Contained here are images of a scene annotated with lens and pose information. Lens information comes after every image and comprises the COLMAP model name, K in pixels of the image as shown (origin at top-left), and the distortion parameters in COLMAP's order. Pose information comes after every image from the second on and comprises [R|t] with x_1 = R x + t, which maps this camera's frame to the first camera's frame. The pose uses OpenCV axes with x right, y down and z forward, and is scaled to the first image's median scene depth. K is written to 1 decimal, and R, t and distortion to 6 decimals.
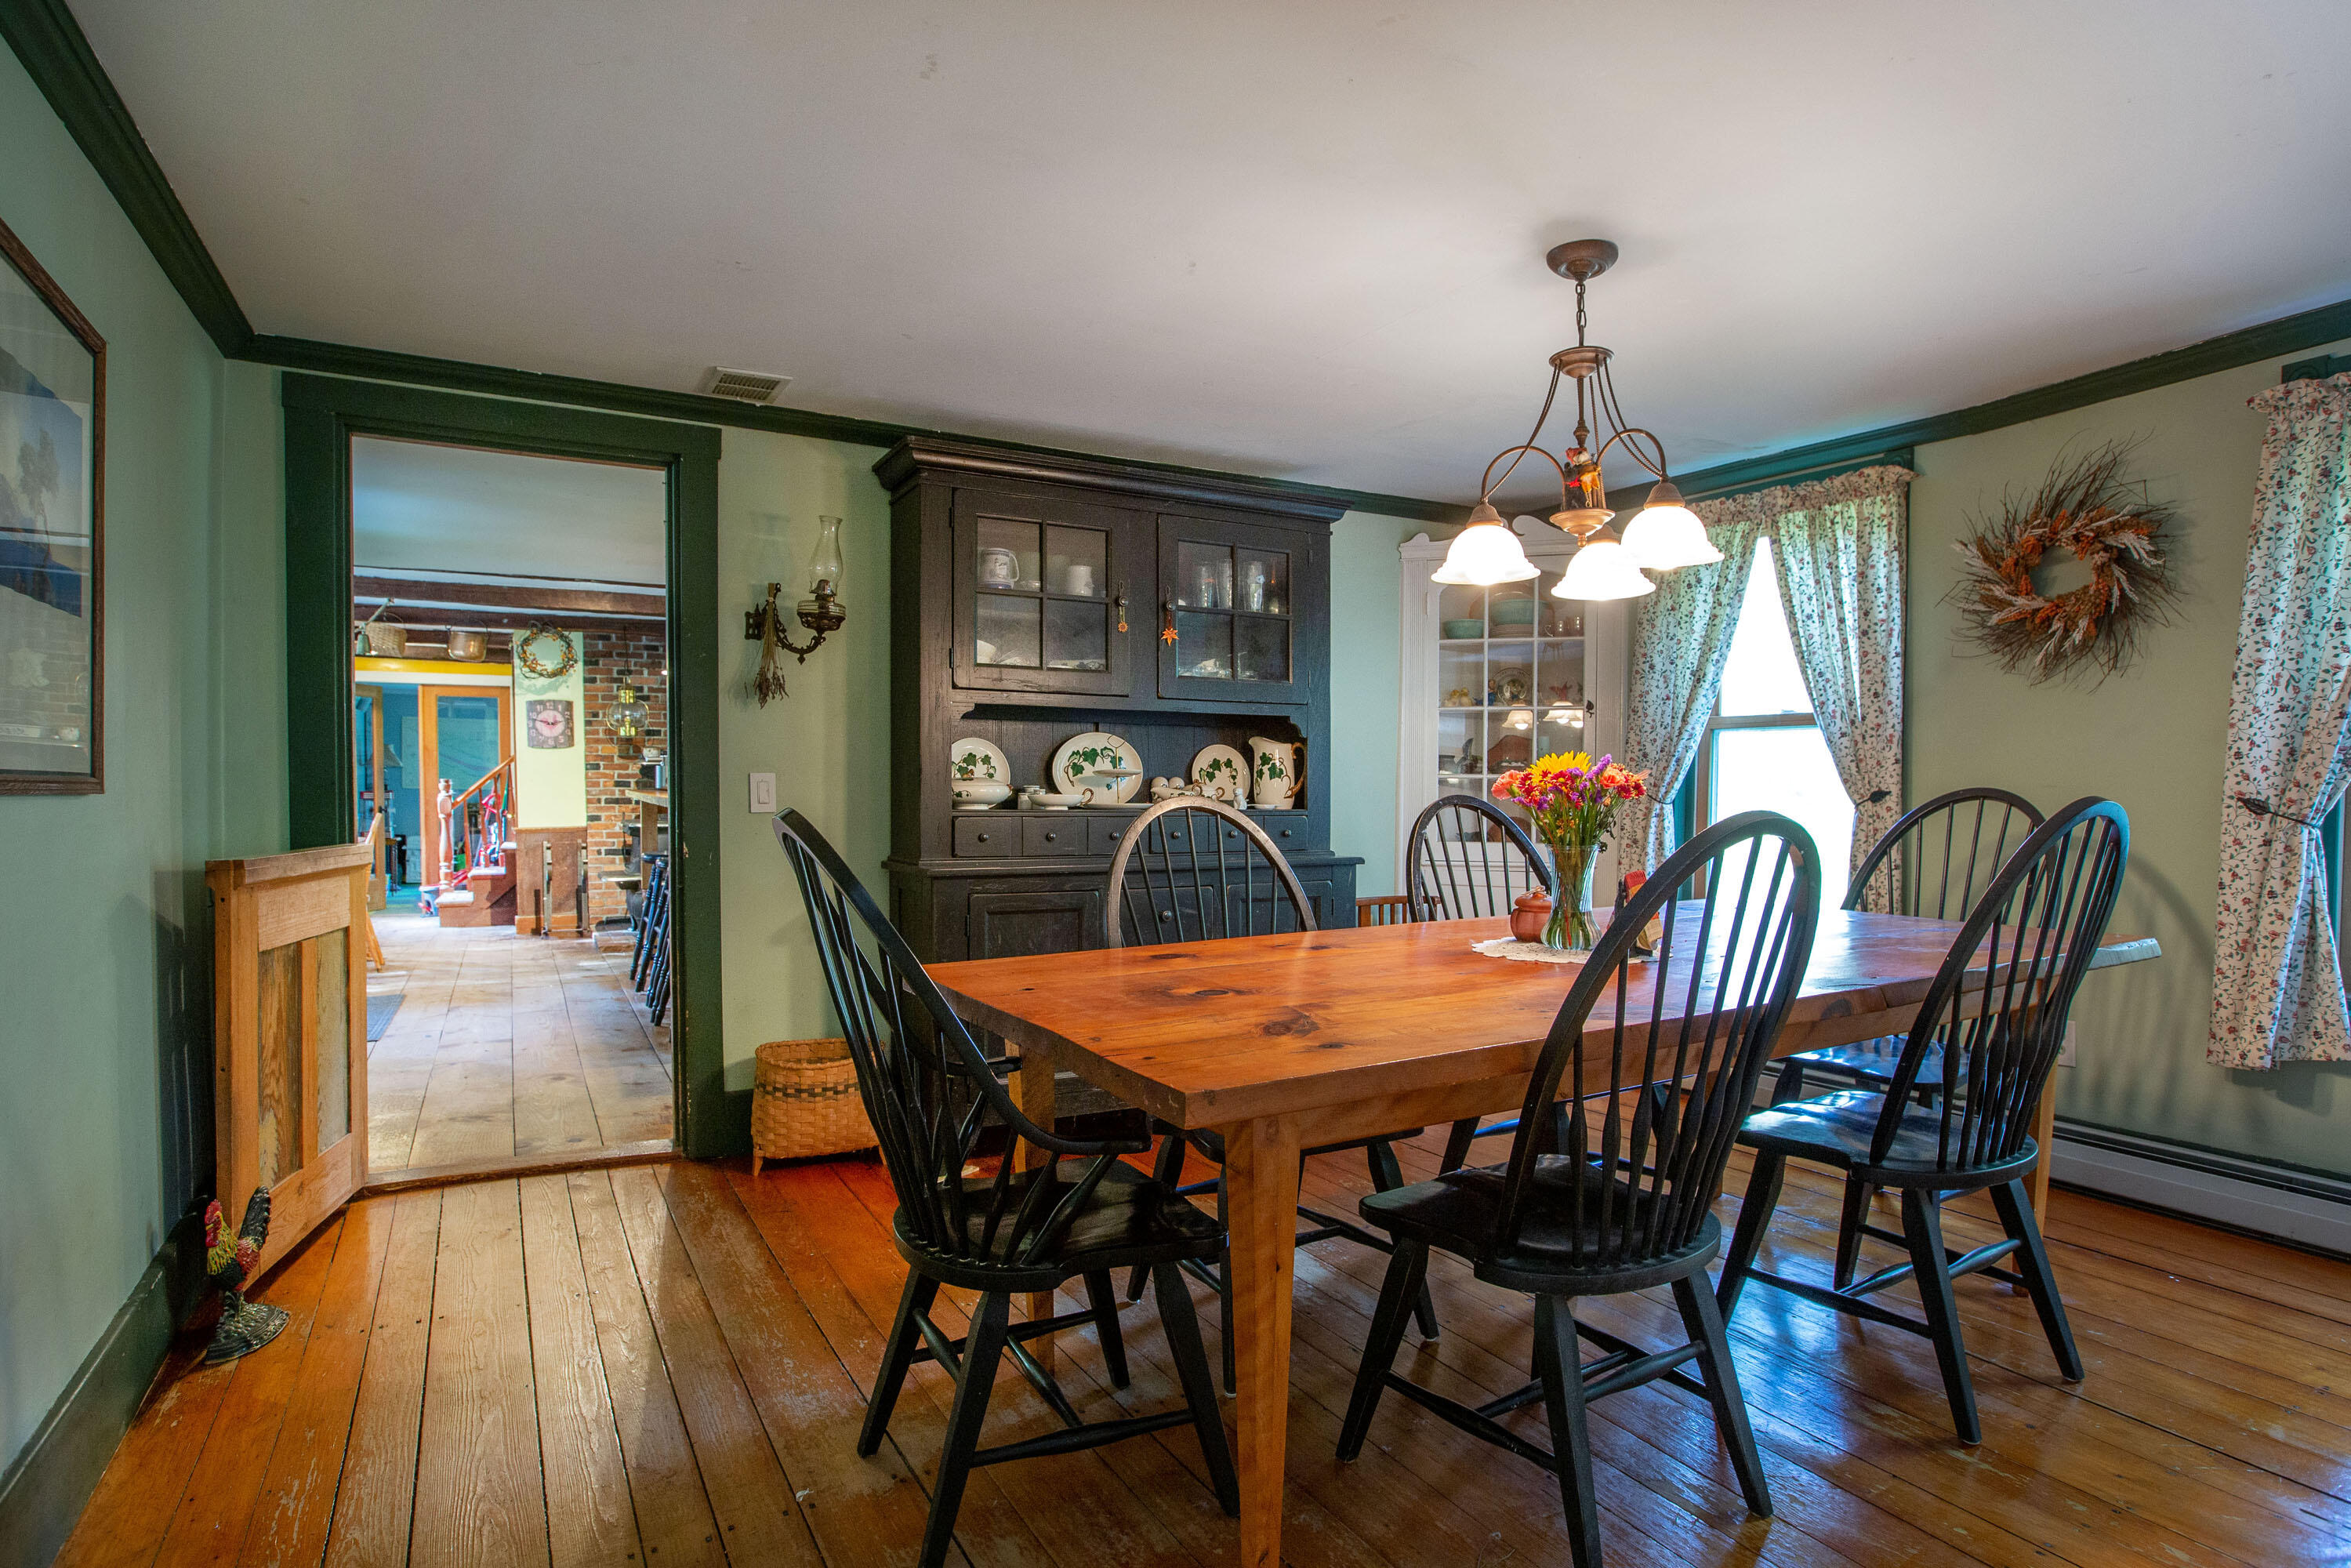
lens RADIAL K [[1190.7, 0, 1163.4], [0, 1190.7, 790.6], [0, 0, 1]] dist [-0.030751, 0.009888]
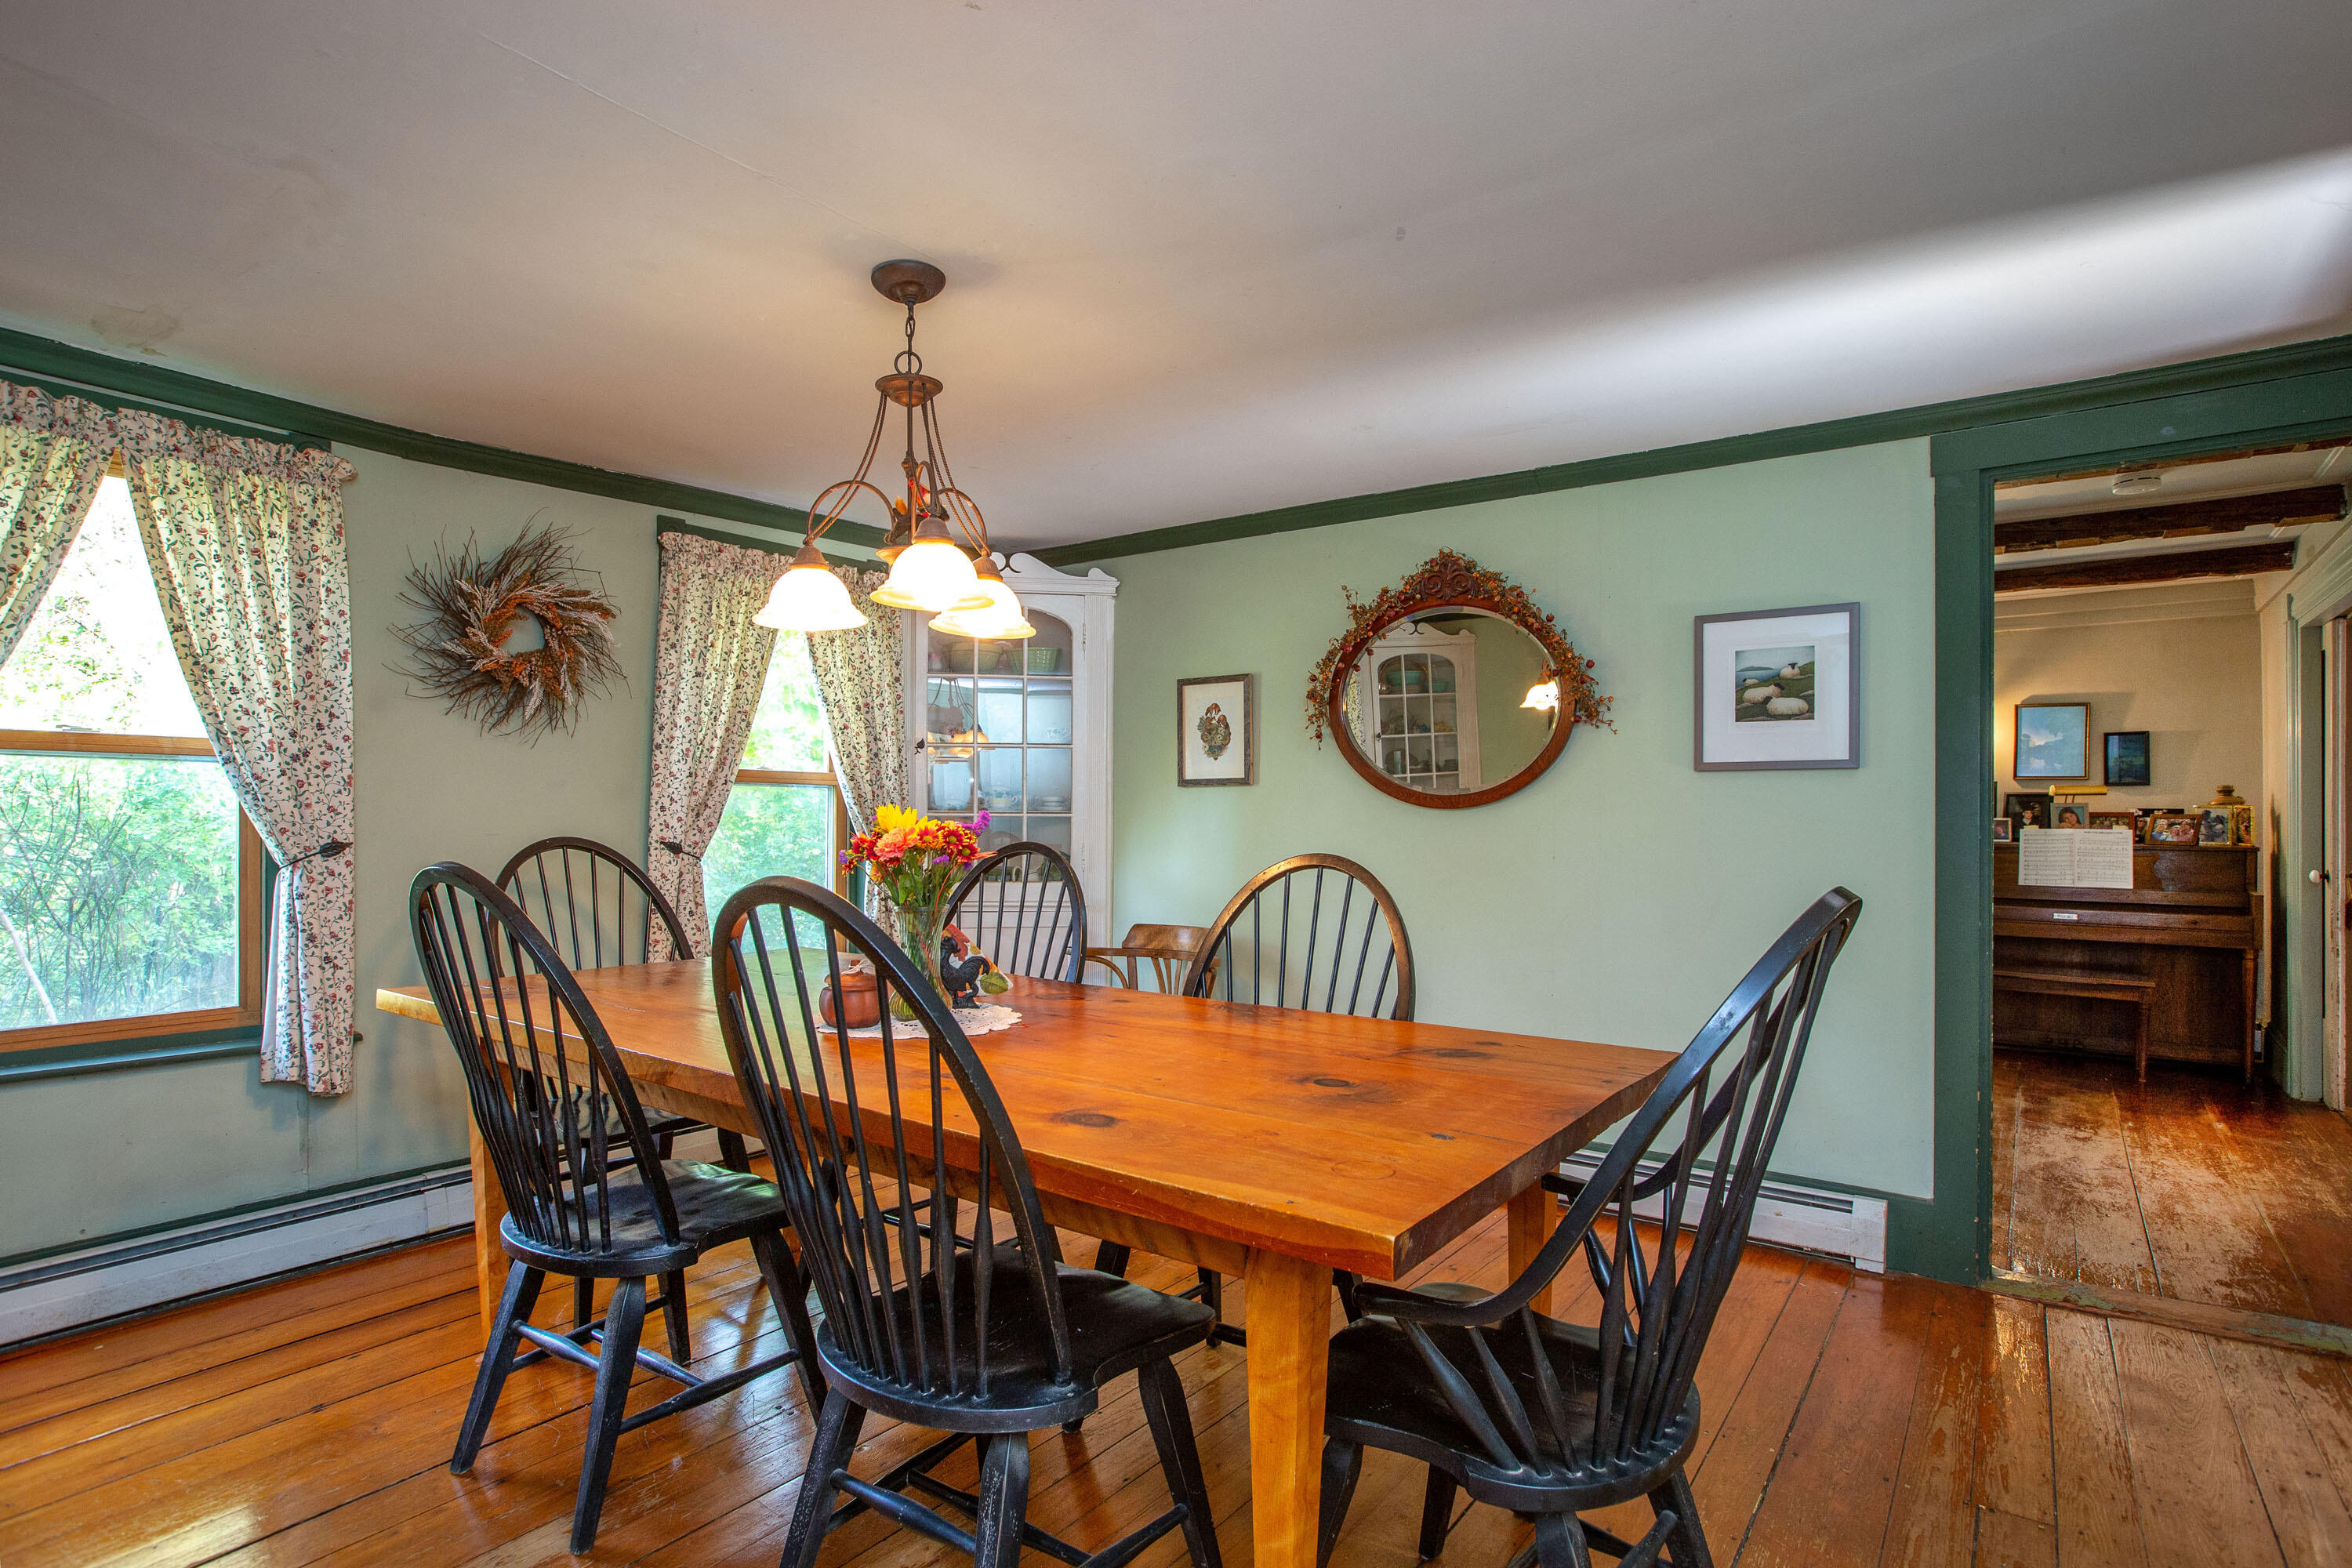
lens RADIAL K [[1191.1, 0, 1163.2], [0, 1191.1, 796.1], [0, 0, 1]] dist [-0.030751, 0.009888]
pose [[-0.391467, 0.017066, 0.920034, -0.426516], [0.006983, 0.999854, -0.015576, -0.016895], [-0.920166, 0.000327, -0.391529, 0.856968]]
